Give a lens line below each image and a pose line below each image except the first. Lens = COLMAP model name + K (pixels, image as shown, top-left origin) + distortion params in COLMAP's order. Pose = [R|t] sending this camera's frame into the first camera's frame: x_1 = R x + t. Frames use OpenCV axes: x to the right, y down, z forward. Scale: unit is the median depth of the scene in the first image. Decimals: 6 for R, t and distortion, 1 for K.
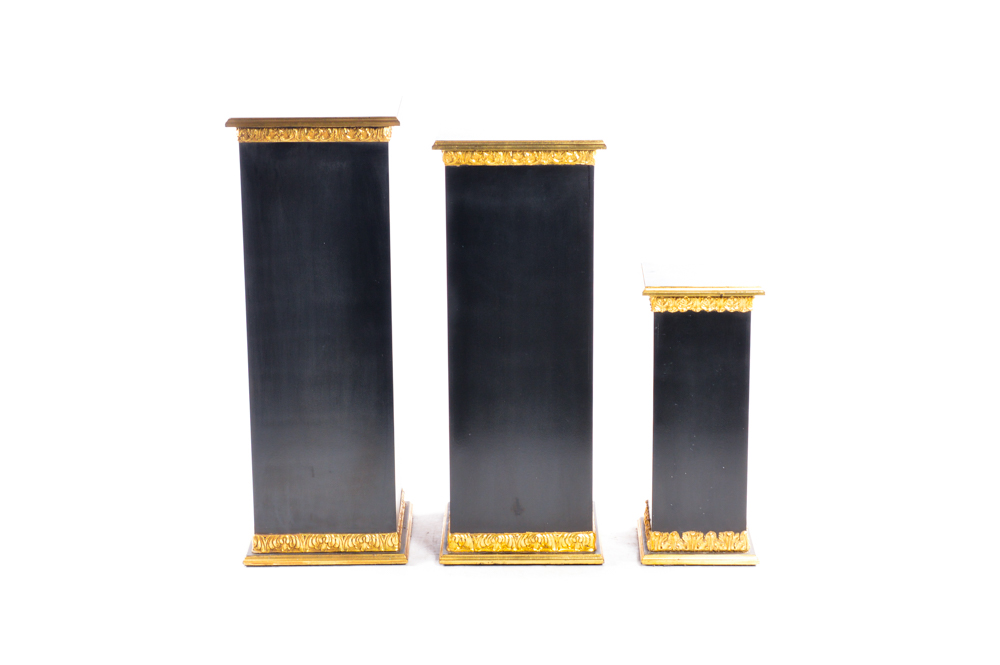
lens RADIAL K [[1699.1, 0, 504.5], [0, 1699.1, 333.6], [0, 0, 1]] dist [-0.007694, 0.000000]
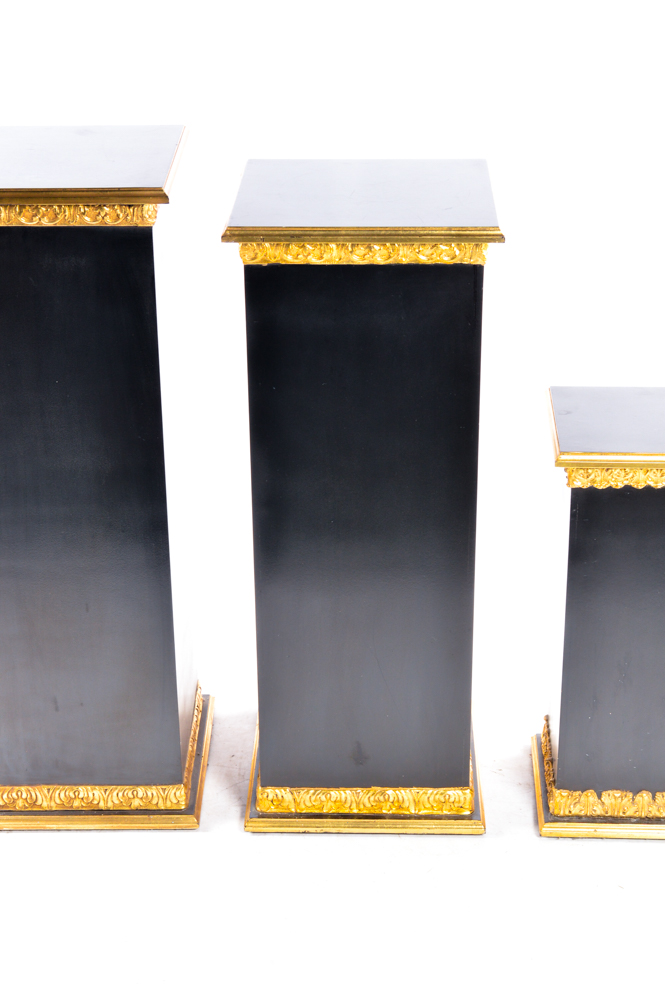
lens RADIAL K [[1699.1, 0, 332.2], [0, 1699.1, 506.8], [0, 0, 1]] dist [-0.007694, 0.000000]
pose [[0.999694, 0.007364, -0.023625, 0.012529], [-0.002400, 0.979049, 0.203611, -0.136307], [0.024629, -0.203492, 0.978767, 0.366823]]
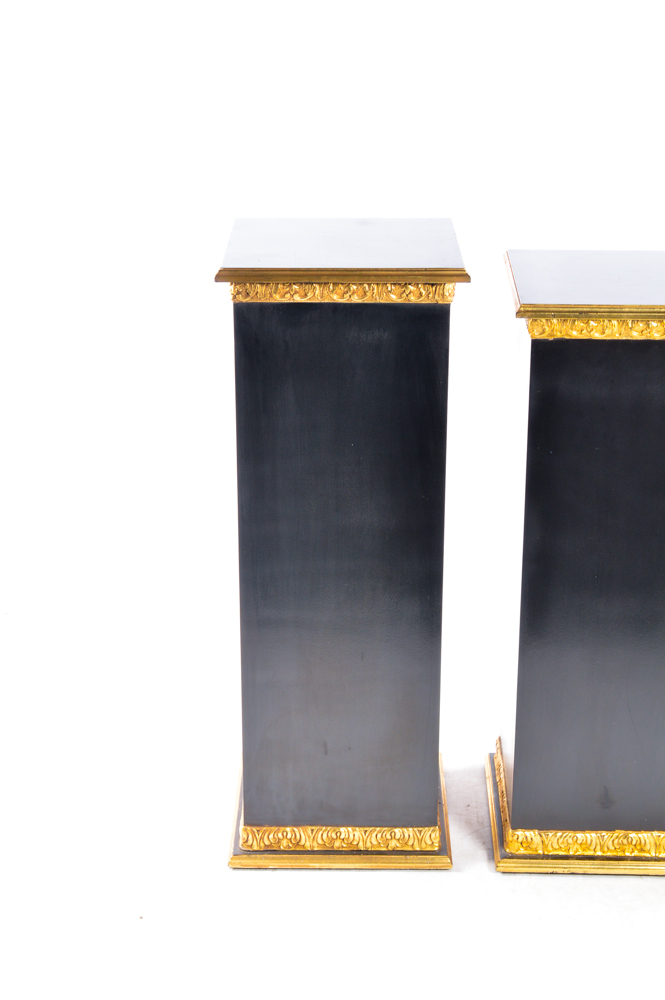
lens RADIAL K [[1699.1, 0, 318.8], [0, 1699.1, 515.2], [0, 0, 1]] dist [-0.007694, 0.000000]
pose [[0.999415, 0.014738, -0.030851, -0.097148], [-0.010484, 0.990957, 0.133768, -0.117027], [0.032544, -0.133366, 0.990532, 0.301517]]
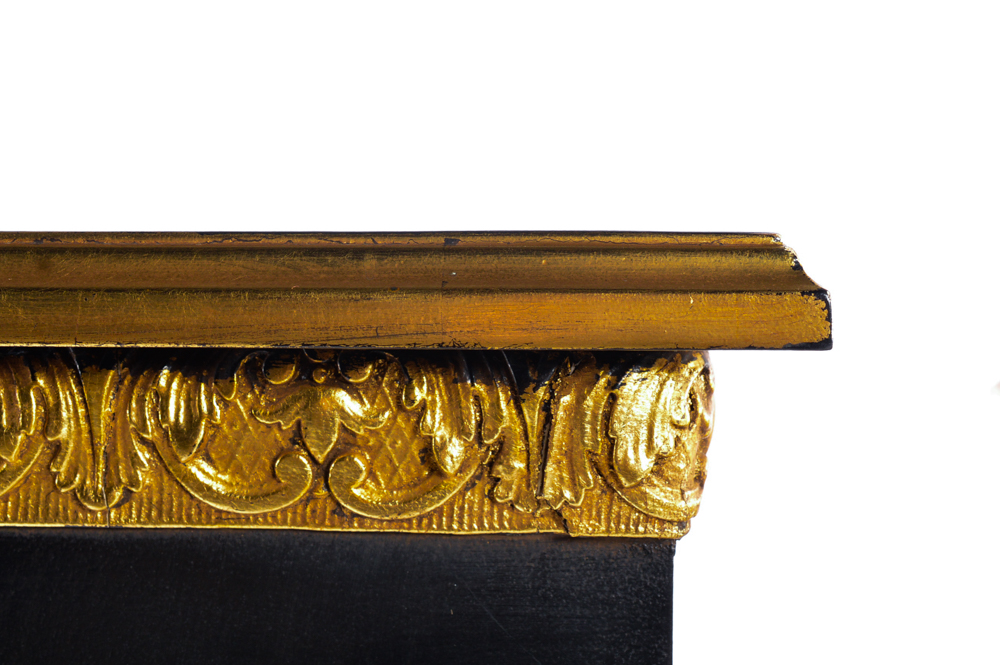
lens RADIAL K [[1699.1, 0, 501.2], [0, 1699.1, 332.6], [0, 0, 1]] dist [-0.007694, 0.000000]
pose [[0.994806, -0.002202, -0.101762, -0.066932], [-0.021315, 0.973093, -0.229423, -0.101255], [0.099529, 0.230401, 0.967992, 0.896681]]
